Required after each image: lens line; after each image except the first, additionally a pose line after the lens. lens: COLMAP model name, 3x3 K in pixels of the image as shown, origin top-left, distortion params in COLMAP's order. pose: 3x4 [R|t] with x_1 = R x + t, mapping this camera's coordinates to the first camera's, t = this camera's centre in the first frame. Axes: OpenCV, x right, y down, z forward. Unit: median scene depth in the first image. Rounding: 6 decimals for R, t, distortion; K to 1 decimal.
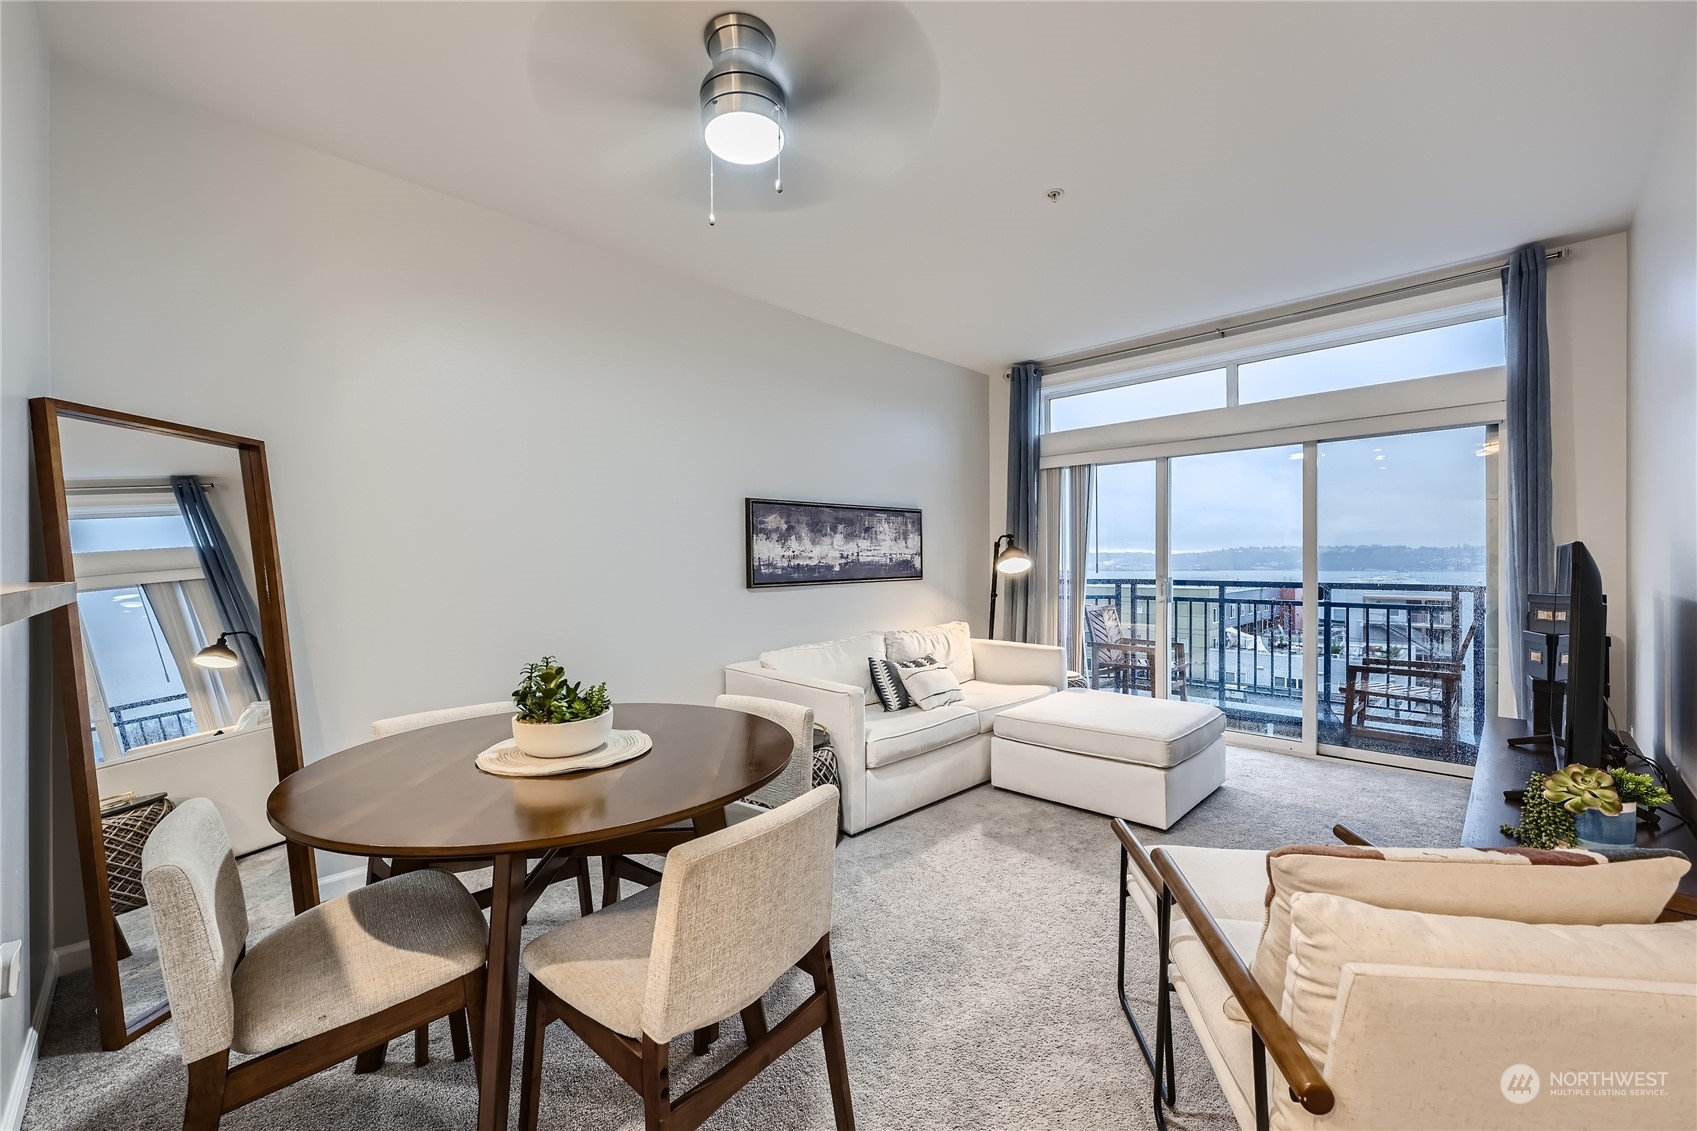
lens RADIAL K [[663.8, 0, 848.3], [0, 663.8, 560.8], [0, 0, 1]] dist [0.000120, 0.000017]
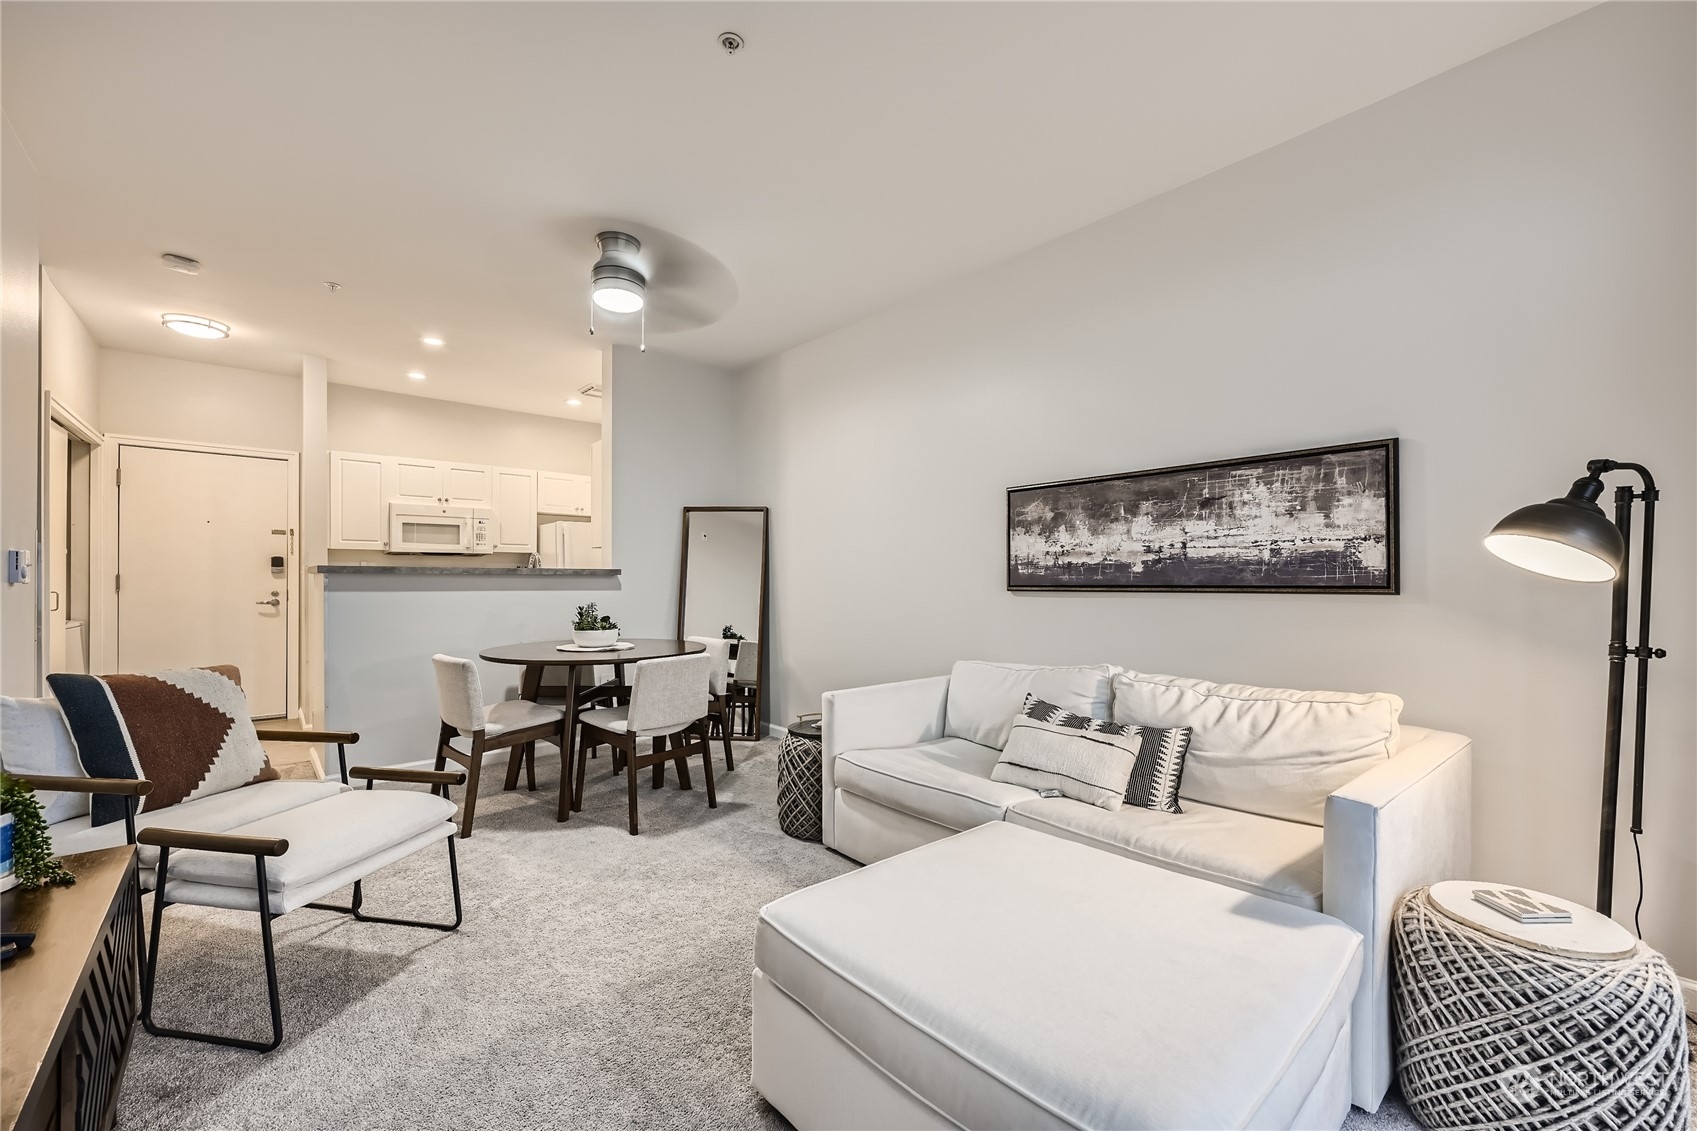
lens RADIAL K [[679.2, 0, 842.5], [0, 679.2, 574.7], [0, 0, 1]] dist [0.000451, 0.000064]
pose [[-0.069888, 0.002919, -0.997551, 0.662746], [0.000223, 0.999996, 0.002910, 0.015252], [0.997555, -0.000019, -0.069888, 0.737338]]
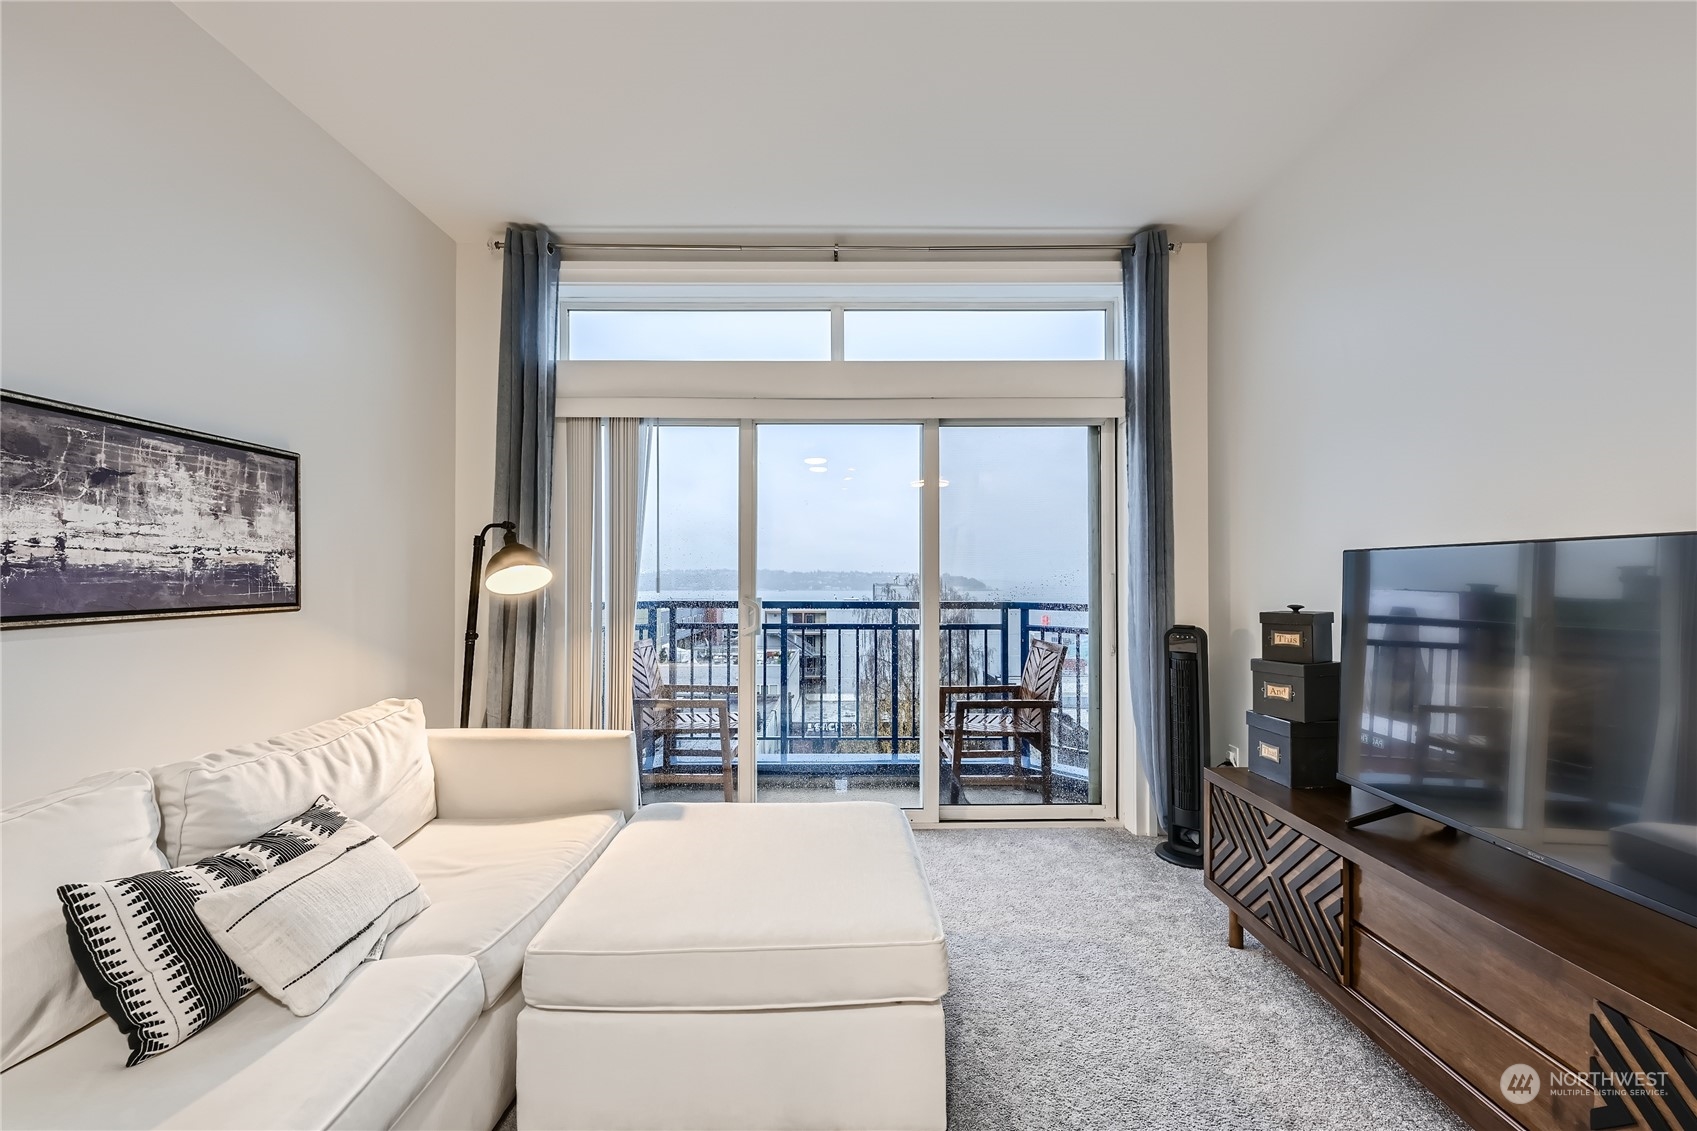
lens RADIAL K [[679.2, 0, 842.5], [0, 679.2, 574.7], [0, 0, 1]] dist [0.000451, 0.000064]
pose [[0.709646, 0.010145, 0.704485, 0.054451], [-0.002710, 0.999928, -0.011671, 0.009460], [-0.704553, 0.006373, 0.709623, 0.470281]]
